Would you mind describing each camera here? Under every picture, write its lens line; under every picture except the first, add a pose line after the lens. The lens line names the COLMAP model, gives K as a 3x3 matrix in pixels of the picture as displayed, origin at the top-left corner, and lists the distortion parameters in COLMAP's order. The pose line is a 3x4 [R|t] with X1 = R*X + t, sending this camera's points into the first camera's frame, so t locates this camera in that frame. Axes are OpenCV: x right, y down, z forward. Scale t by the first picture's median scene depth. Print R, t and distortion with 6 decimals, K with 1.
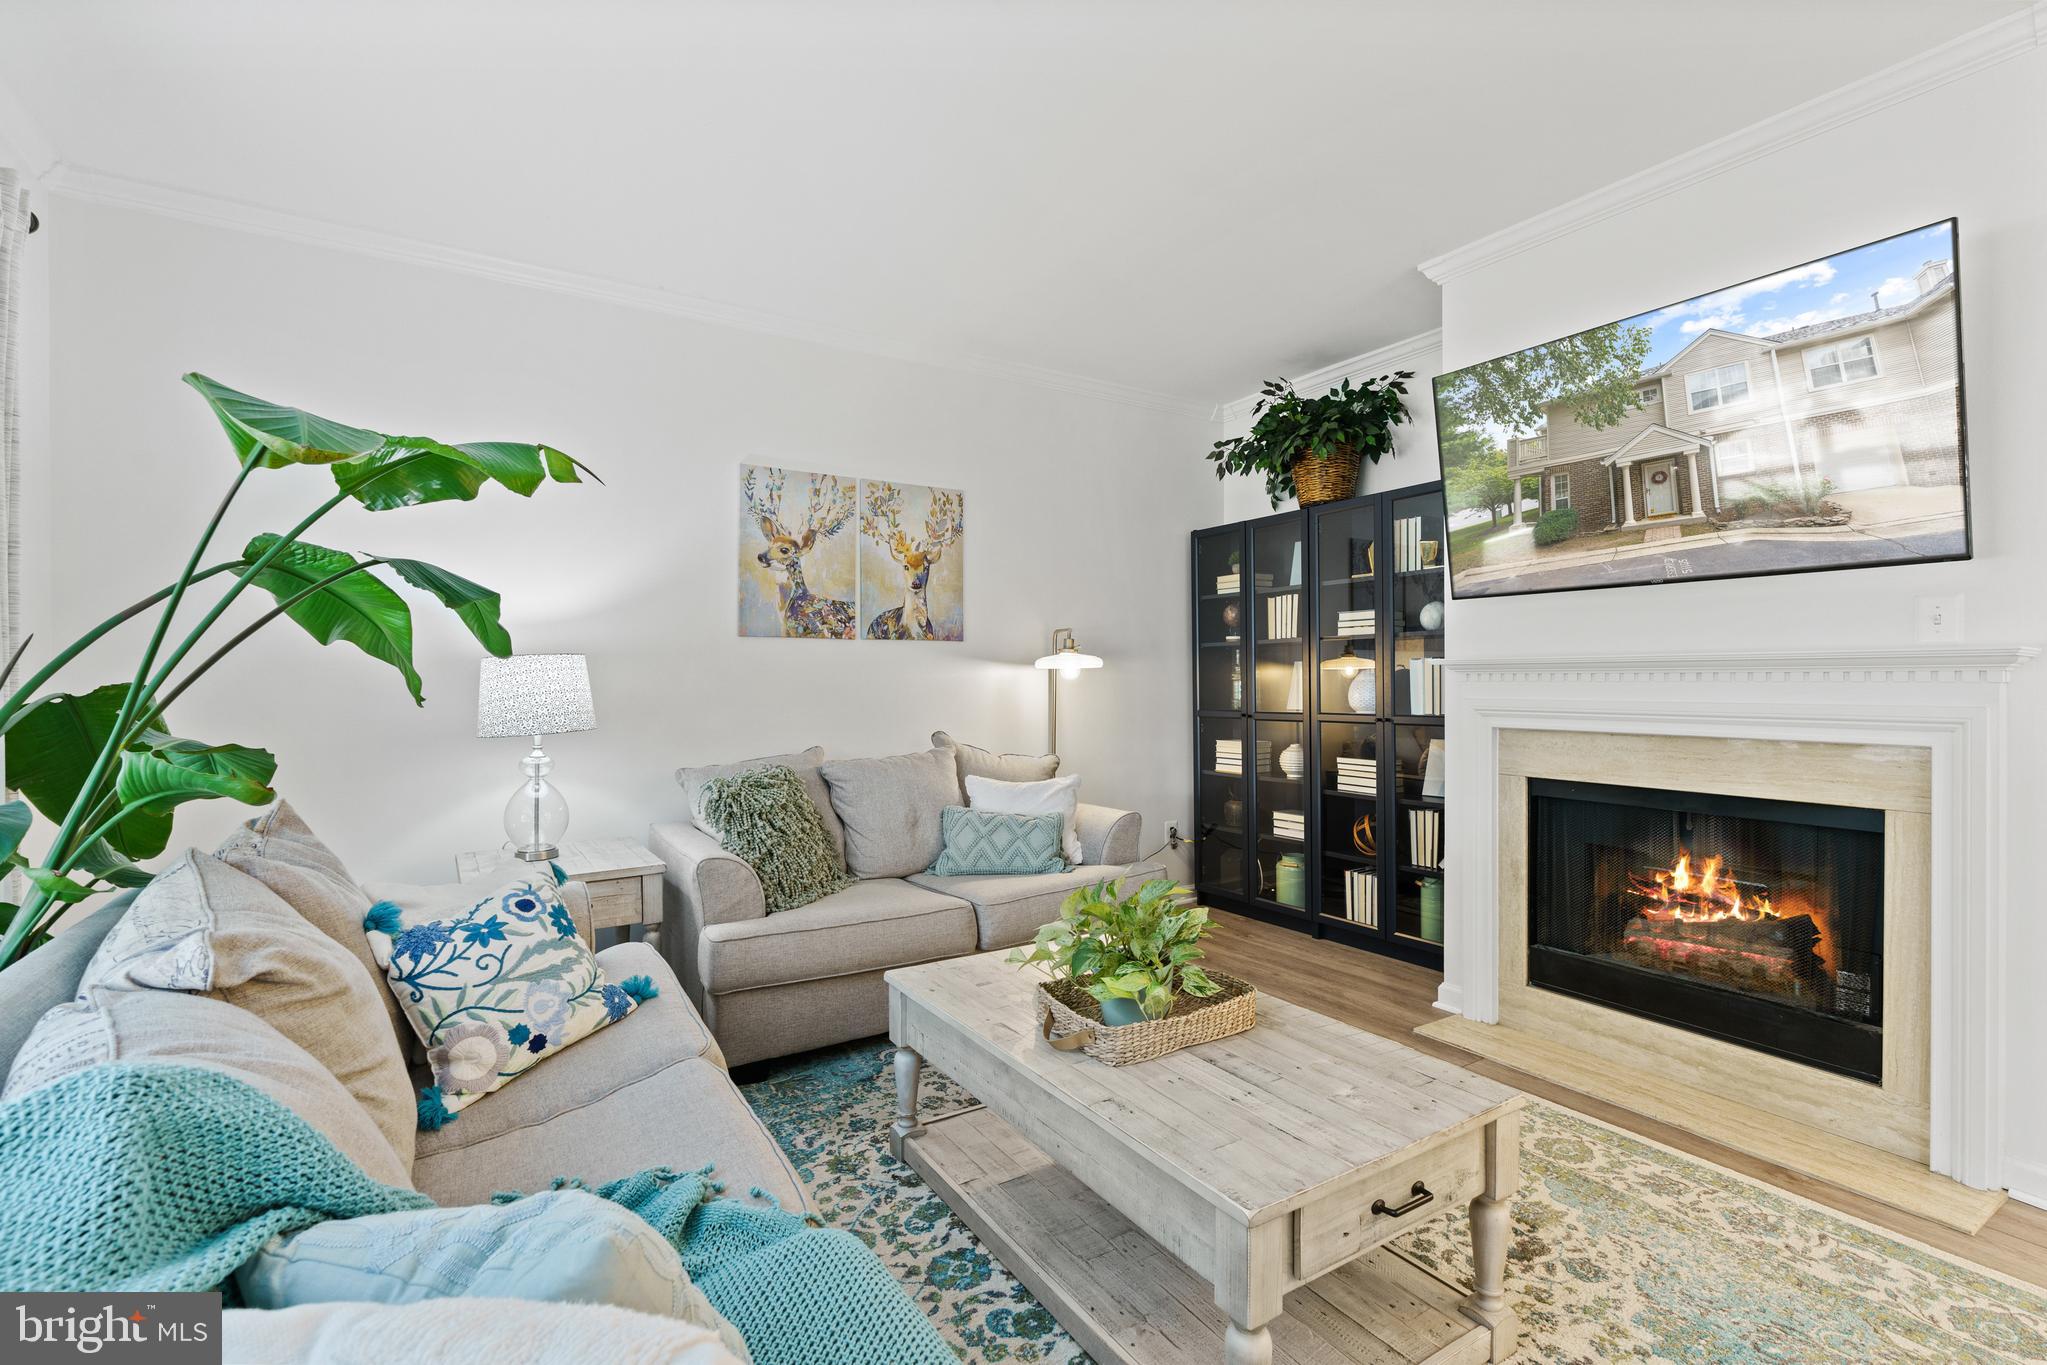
lens RADIAL K [[932.9, 0, 1010.7], [0, 932.9, 681.9], [0, 0, 1]] dist [-0.007618, 0.001962]
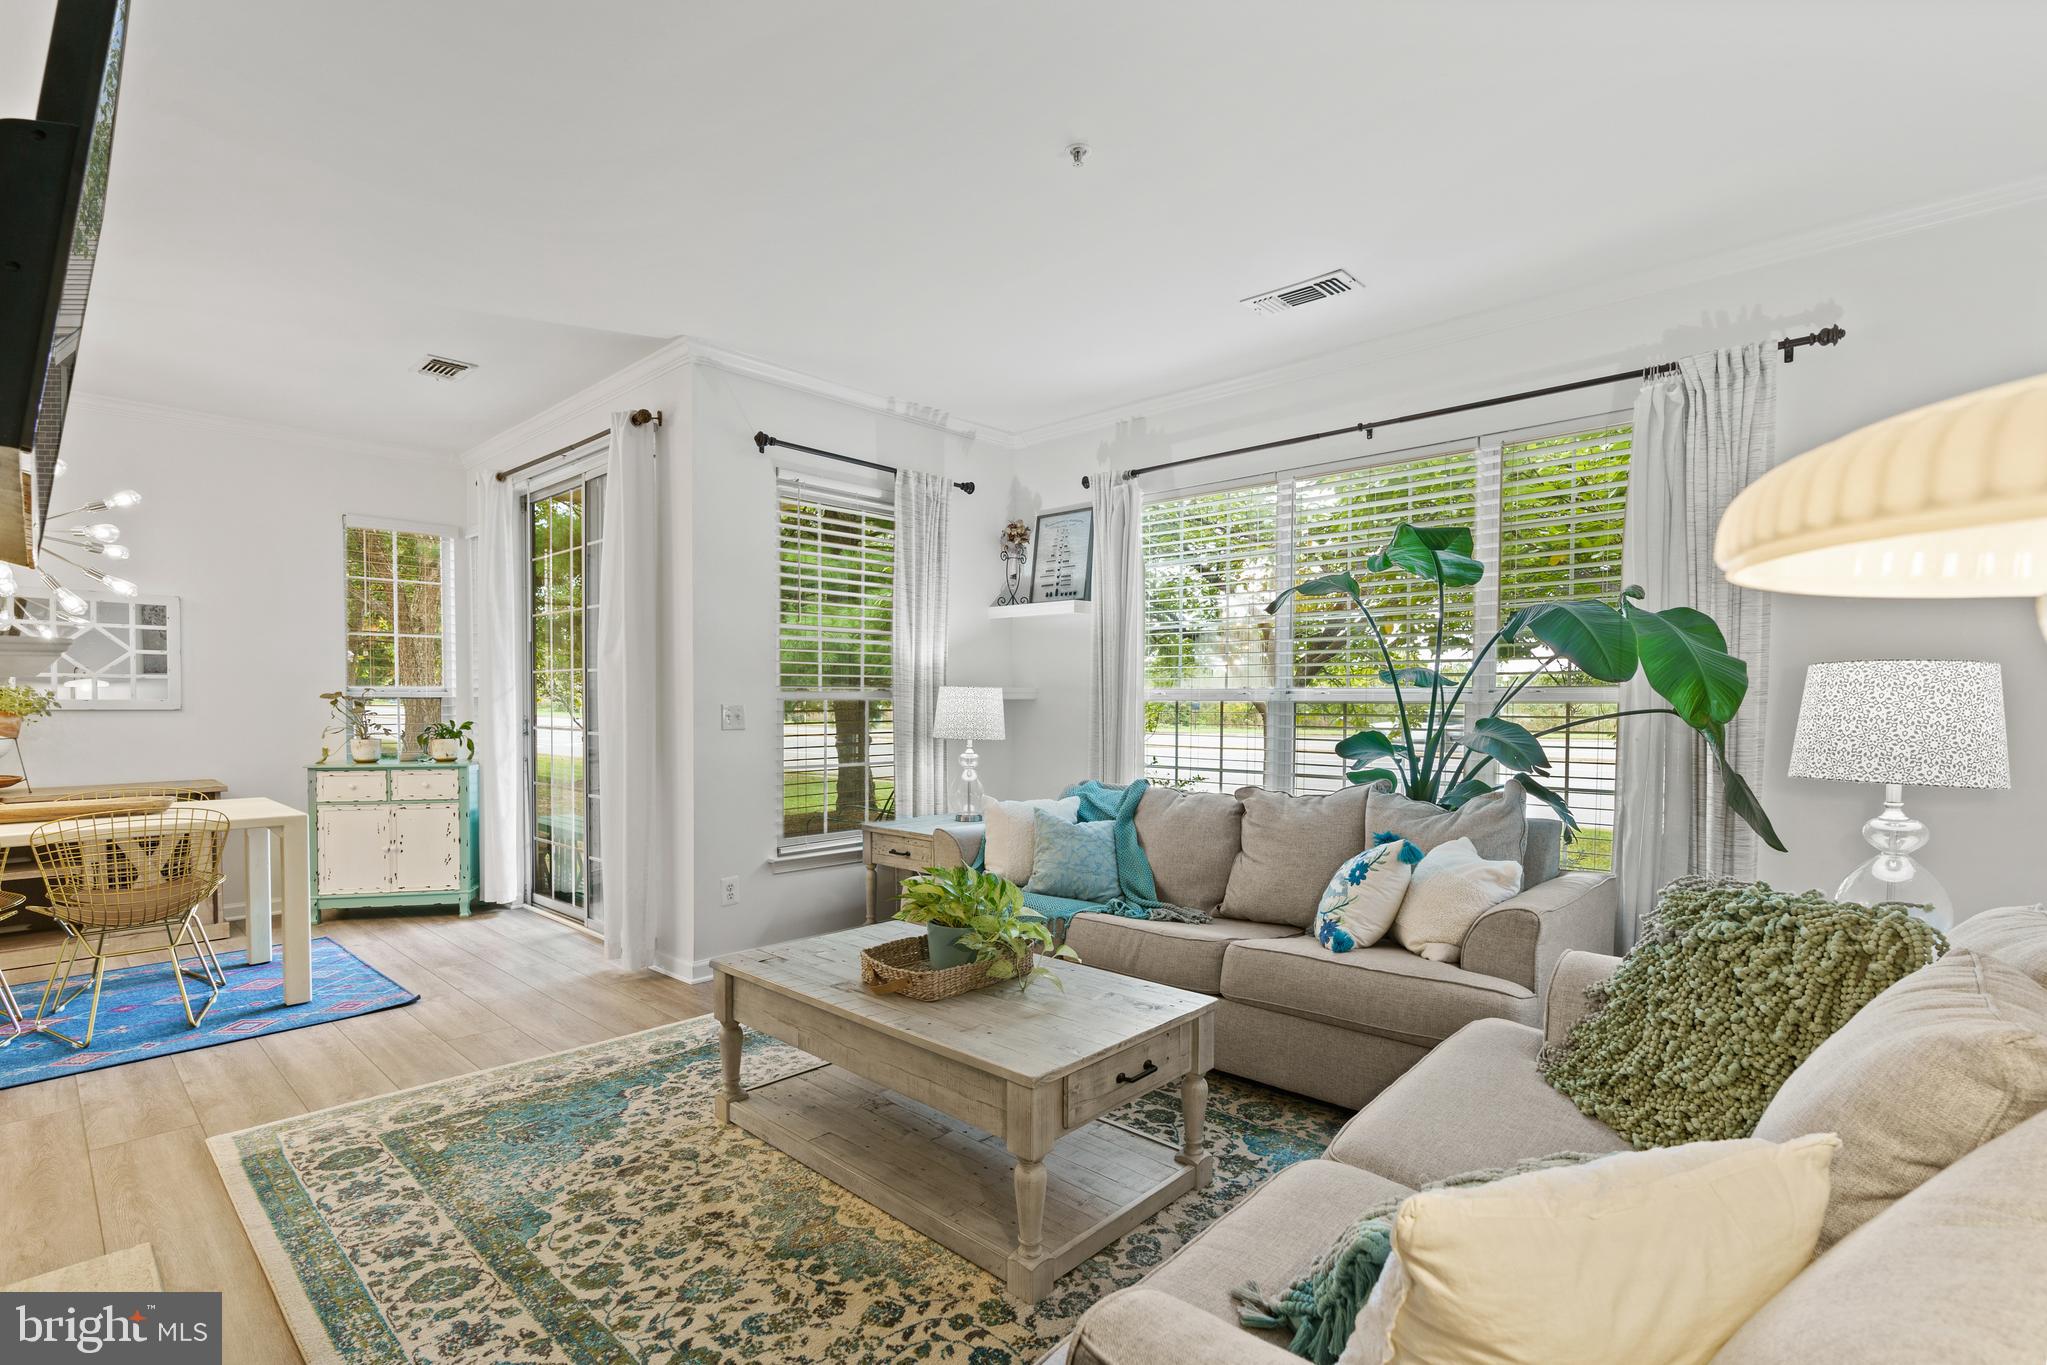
lens RADIAL K [[932.9, 0, 1012.0], [0, 932.9, 729.8], [0, 0, 1]] dist [-0.007618, 0.001962]
pose [[-0.964313, 0.005475, -0.264707, 0.201883], [-0.002192, 0.999587, 0.028661, 0.001603], [0.264754, 0.028219, -0.963903, 1.136713]]
